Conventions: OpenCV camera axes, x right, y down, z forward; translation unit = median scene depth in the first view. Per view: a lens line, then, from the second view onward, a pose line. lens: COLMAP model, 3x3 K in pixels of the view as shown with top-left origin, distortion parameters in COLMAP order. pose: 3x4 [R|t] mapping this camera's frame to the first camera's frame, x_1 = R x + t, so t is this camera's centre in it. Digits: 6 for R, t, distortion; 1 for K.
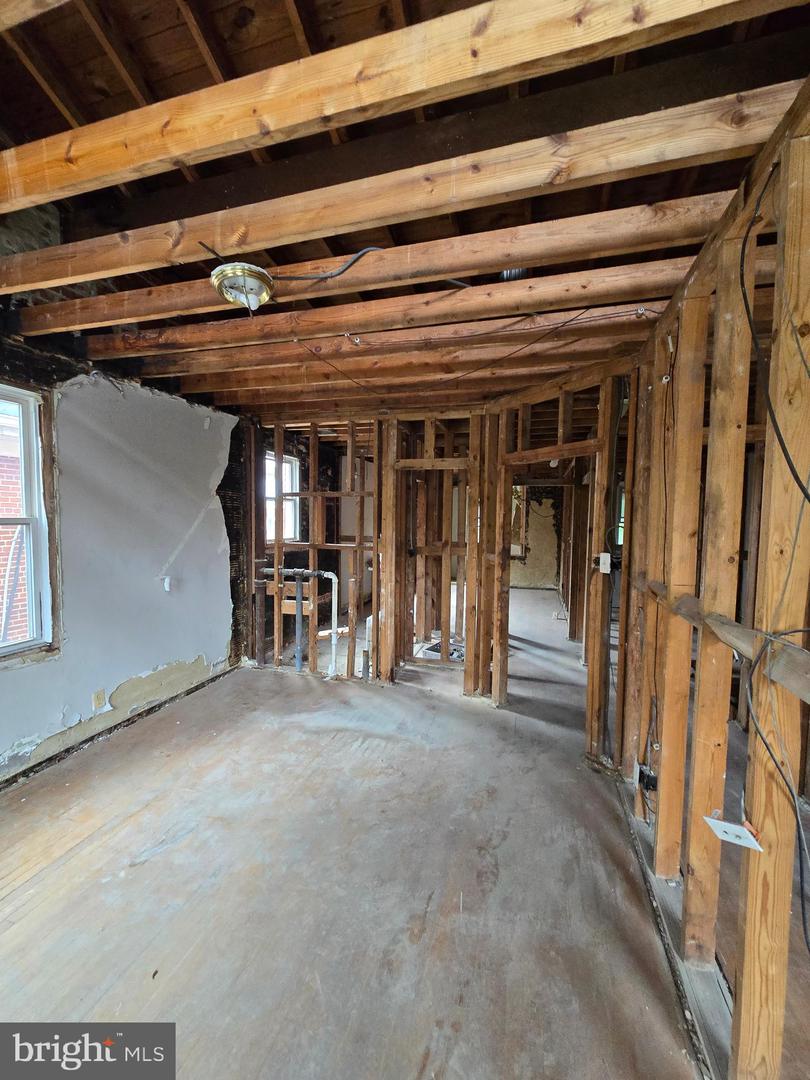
lens RADIAL K [[439.4, 0, 402.1], [0, 439.4, 542.6], [0, 0, 1]] dist [-0.002765, 0.000460]
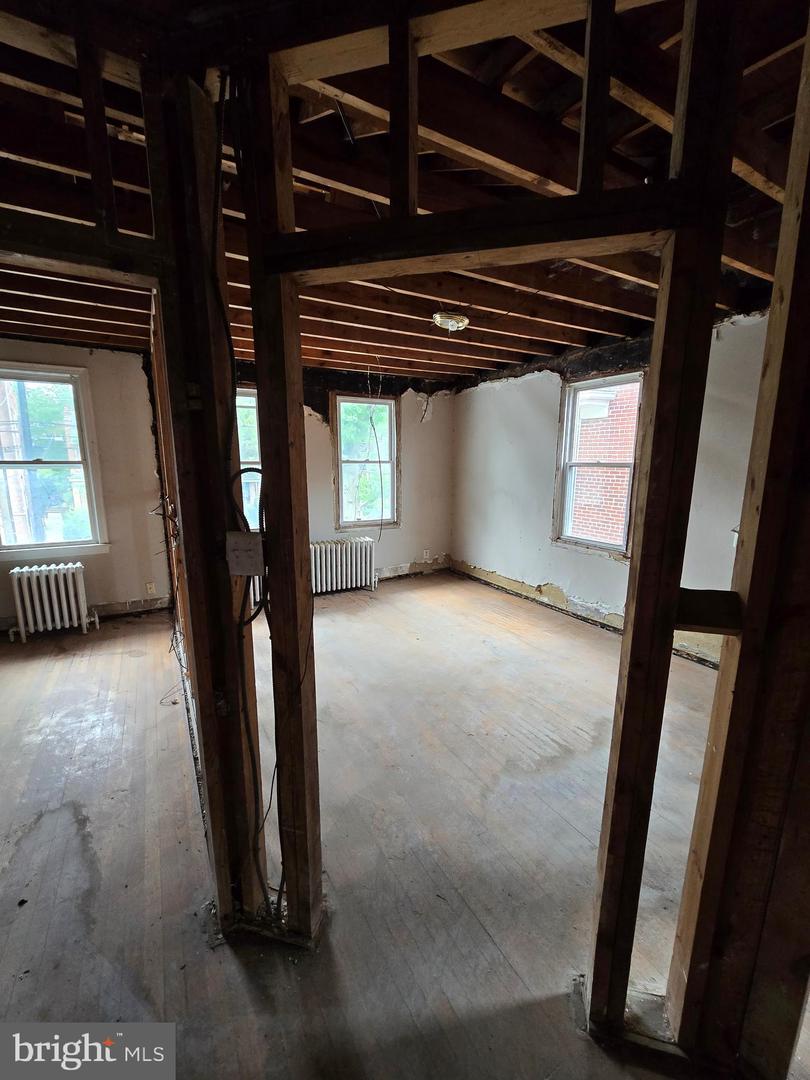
lens RADIAL K [[444.5, 0, 398.5], [0, 444.5, 543.1], [0, 0, 1]] dist [-0.000044, -0.000452]
pose [[-0.698514, 0.117558, -0.705875, 0.824030], [-0.049750, 0.976049, 0.211785, -0.075258], [0.713865, 0.183052, -0.675935, 1.634015]]
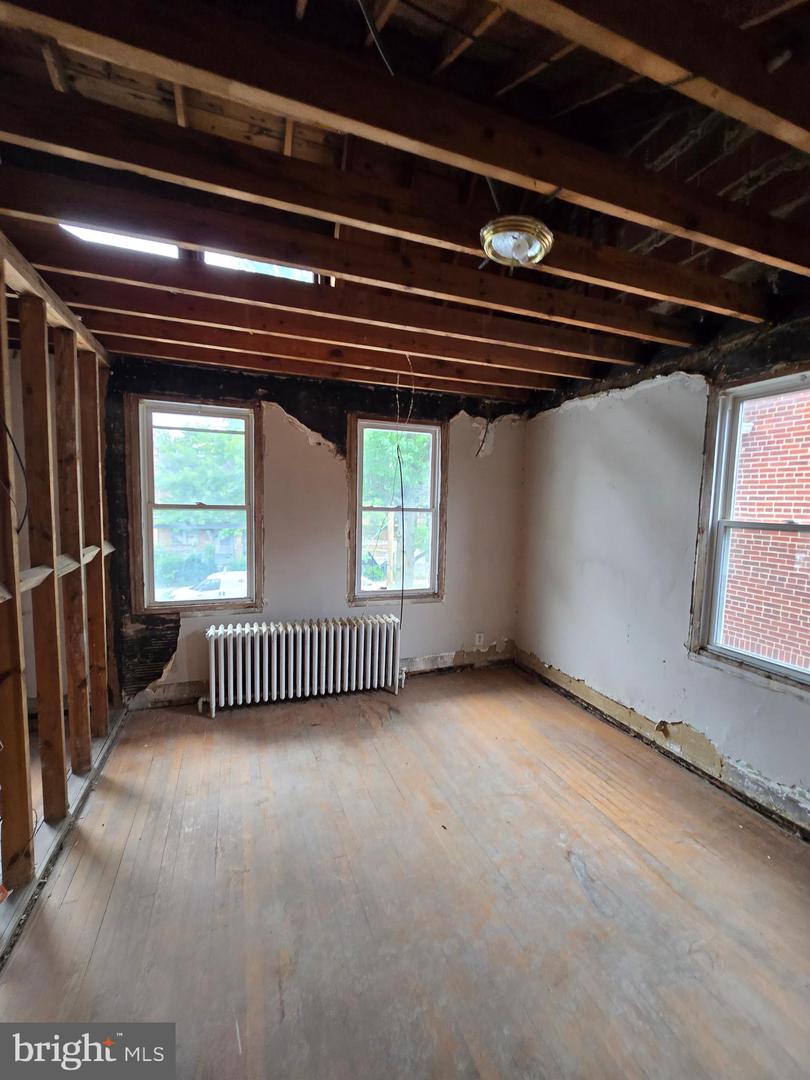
lens RADIAL K [[444.5, 0, 398.5], [0, 444.5, 543.1], [0, 0, 1]] dist [-0.000044, -0.000452]
pose [[-0.802392, 0.021222, -0.596420, 0.262058], [-0.067525, 0.989722, 0.126061, -0.074934], [0.592965, 0.141424, -0.792712, 1.224227]]
